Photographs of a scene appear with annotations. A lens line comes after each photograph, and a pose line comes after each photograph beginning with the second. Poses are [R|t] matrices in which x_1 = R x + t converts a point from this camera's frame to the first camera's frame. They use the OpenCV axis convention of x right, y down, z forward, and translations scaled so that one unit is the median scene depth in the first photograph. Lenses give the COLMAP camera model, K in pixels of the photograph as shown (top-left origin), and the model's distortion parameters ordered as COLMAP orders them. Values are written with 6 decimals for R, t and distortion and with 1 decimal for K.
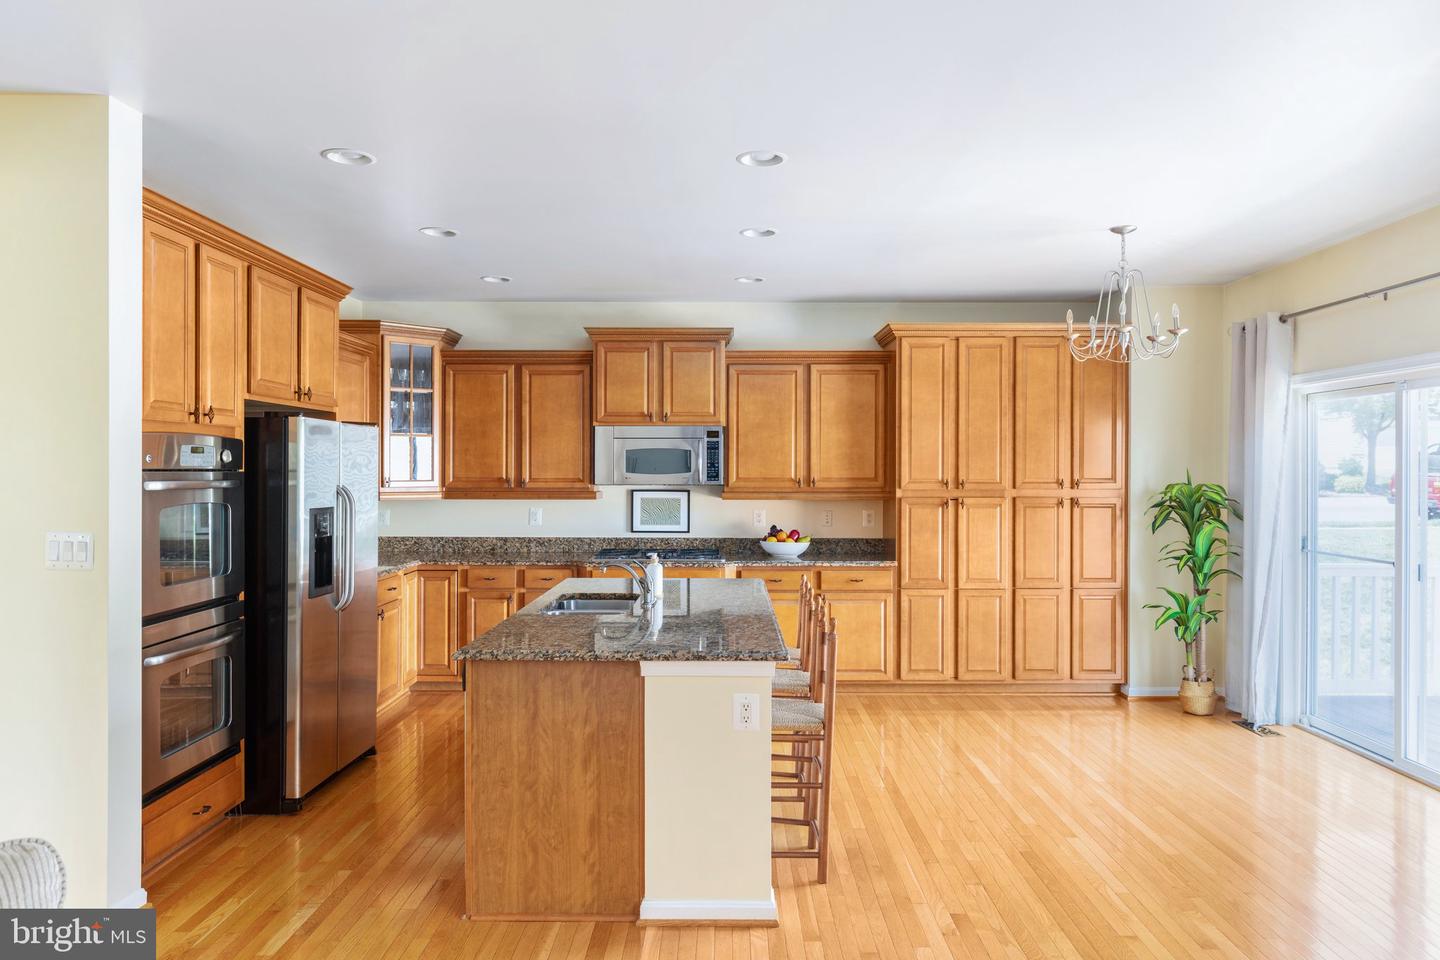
lens RADIAL K [[995.3, 0, 720.0], [0, 995.3, 480.0], [0, 0, 1]] dist [0.030621, -0.000003]
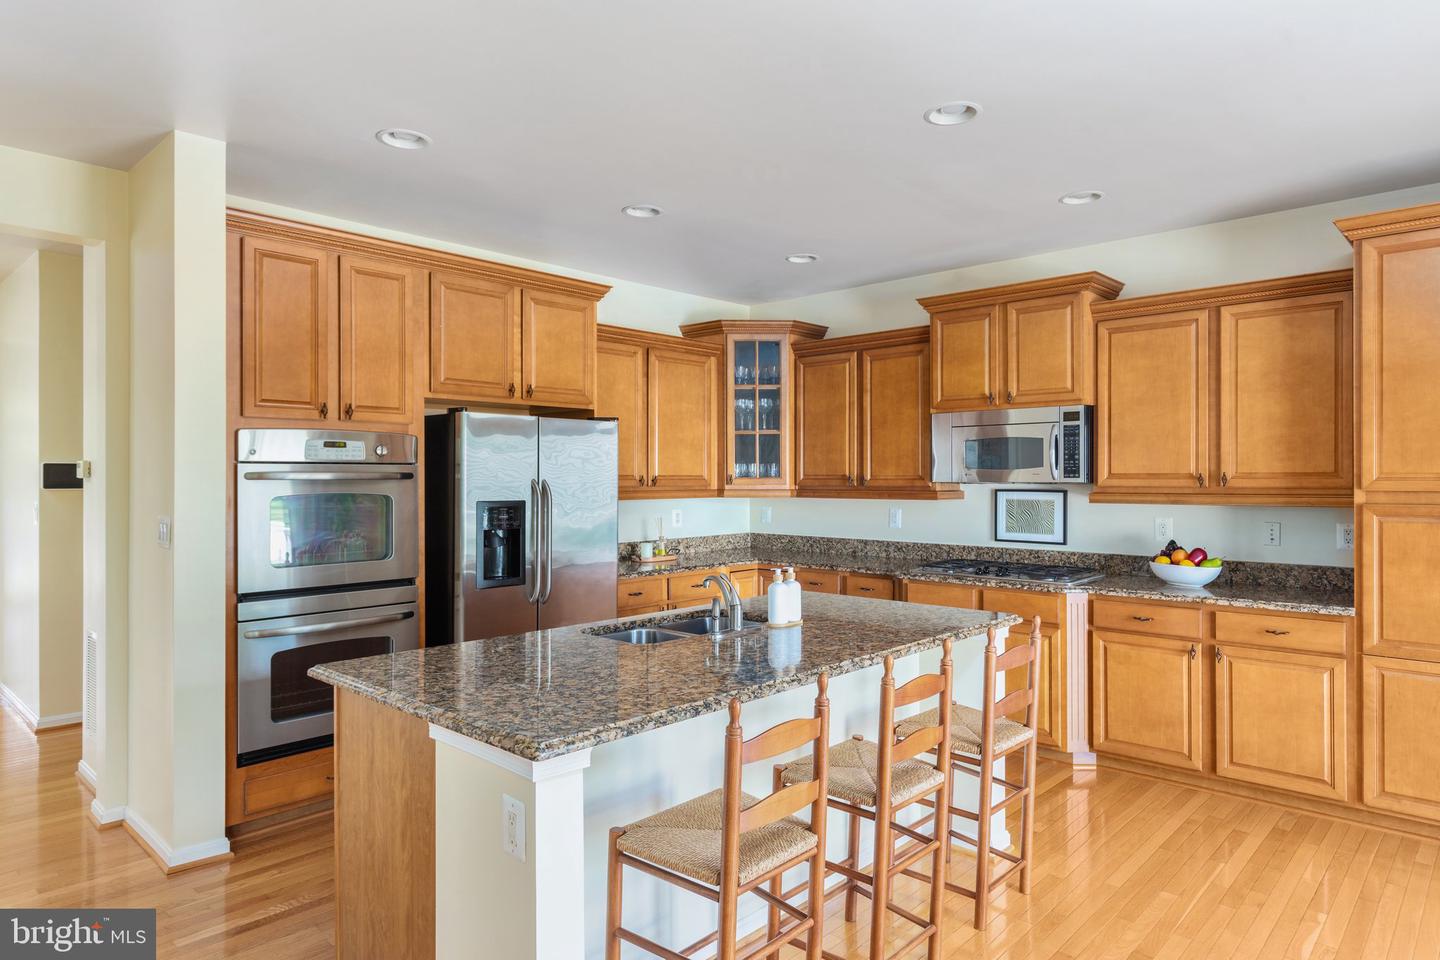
lens RADIAL K [[868.7, 0, 720.0], [0, 868.7, 480.0], [0, 0, 1]] dist [0.003955, 0.001474]
pose [[0.736948, -0.000702, -0.675949, 0.241423], [-0.003812, 0.999979, -0.005195, 0.007021], [0.675939, 0.006406, 0.736930, 0.330305]]
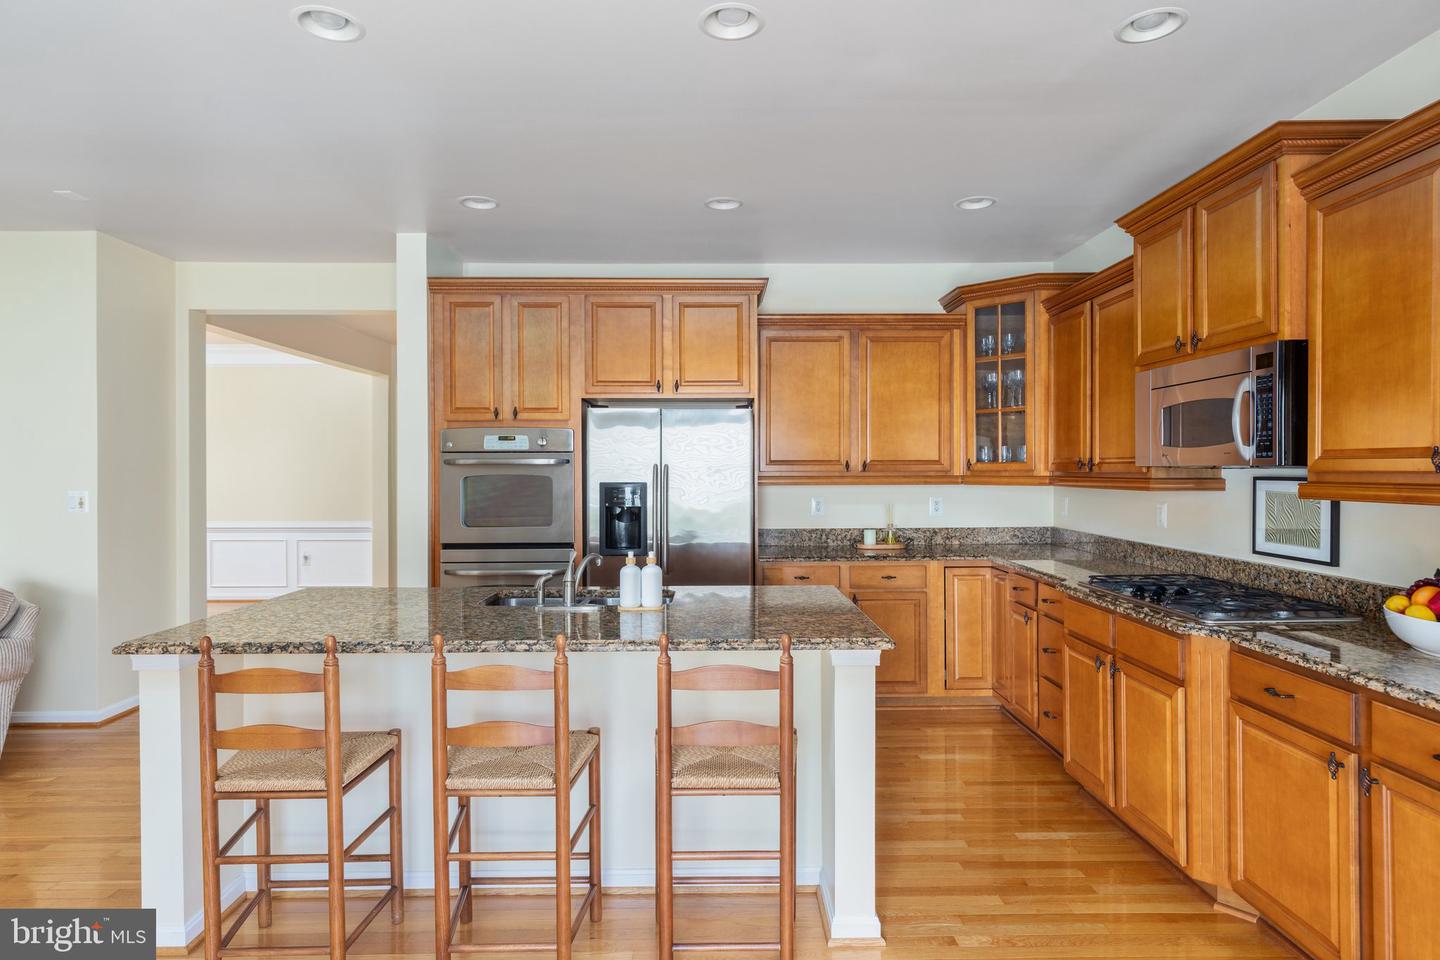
lens RADIAL K [[808.0, 0, 720.0], [0, 808.0, 480.0], [0, 0, 1]] dist [0.002650, 0.000501]
pose [[0.020044, 0.011820, -0.999729, 0.375586], [-0.007068, 0.999907, 0.011680, 0.008804], [0.999774, 0.006832, 0.020126, 0.726266]]
